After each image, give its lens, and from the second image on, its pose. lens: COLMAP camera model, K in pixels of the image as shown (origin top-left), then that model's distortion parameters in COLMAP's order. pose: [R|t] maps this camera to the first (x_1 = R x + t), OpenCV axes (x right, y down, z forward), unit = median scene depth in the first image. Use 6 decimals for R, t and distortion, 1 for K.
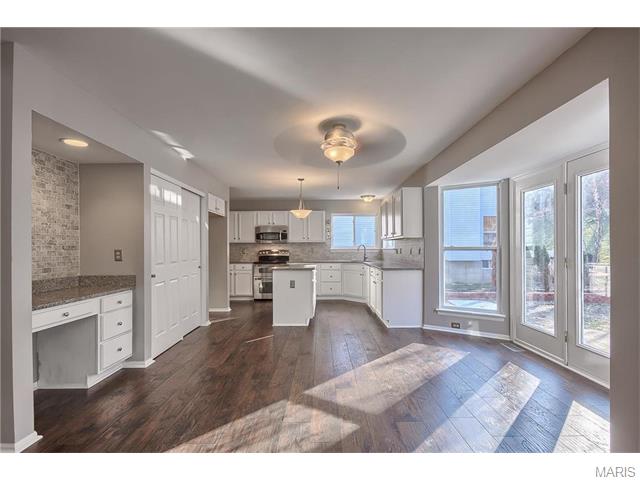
lens RADIAL K [[297.1, 0, 321.1], [0, 297.1, 249.3], [0, 0, 1]] dist [0.009666, 0.002800]
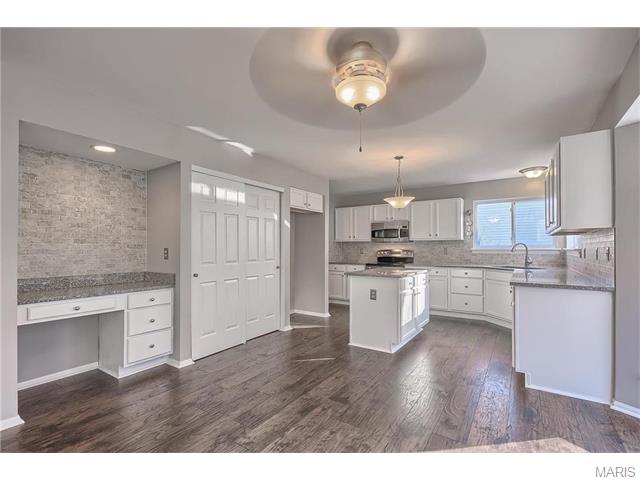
lens RADIAL K [[297.1, 0, 311.7], [0, 297.1, 247.4], [0, 0, 1]] dist [0.009666, 0.002800]
pose [[0.819162, 0.004010, -0.573549, 0.219088], [-0.006660, 0.999975, -0.002520, -0.001704], [0.573524, 0.005884, 0.819168, 0.294159]]
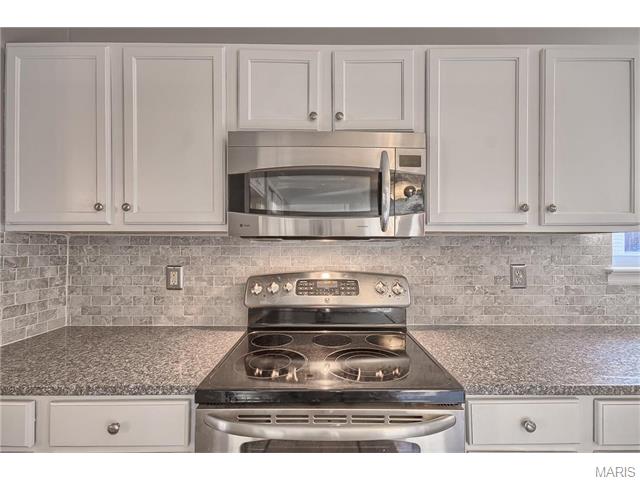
lens RADIAL K [[297.1, 0, 314.8], [0, 297.1, 245.0], [0, 0, 1]] dist [0.009666, 0.002800]
pose [[0.999492, 0.007533, -0.030966, -0.268435], [-0.008081, 0.999812, -0.017613, -0.020728], [0.030828, 0.017855, 0.999365, 1.346748]]
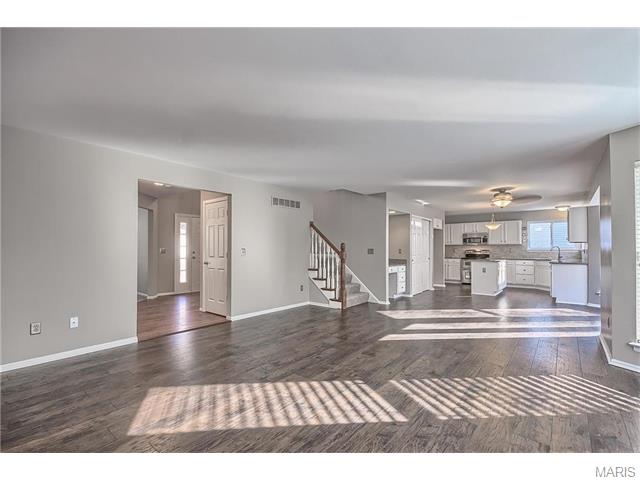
lens RADIAL K [[297.1, 0, 324.9], [0, 297.1, 246.6], [0, 0, 1]] dist [0.009666, 0.002800]
pose [[0.782011, 0.001855, -0.623262, 0.256610], [-0.007143, 0.999957, -0.005986, 0.000830], [0.623224, 0.009133, 0.781990, -0.907253]]
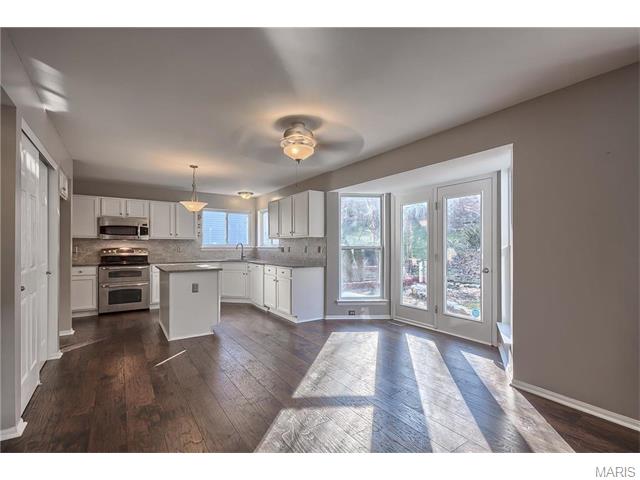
lens RADIAL K [[297.1, 0, 326.3], [0, 297.1, 248.9], [0, 0, 1]] dist [0.009666, 0.002800]
pose [[0.823808, 0.002984, 0.566861, -0.280385], [-0.004092, 0.999991, 0.000682, 0.002315], [-0.566854, -0.002882, 0.823813, 0.084053]]
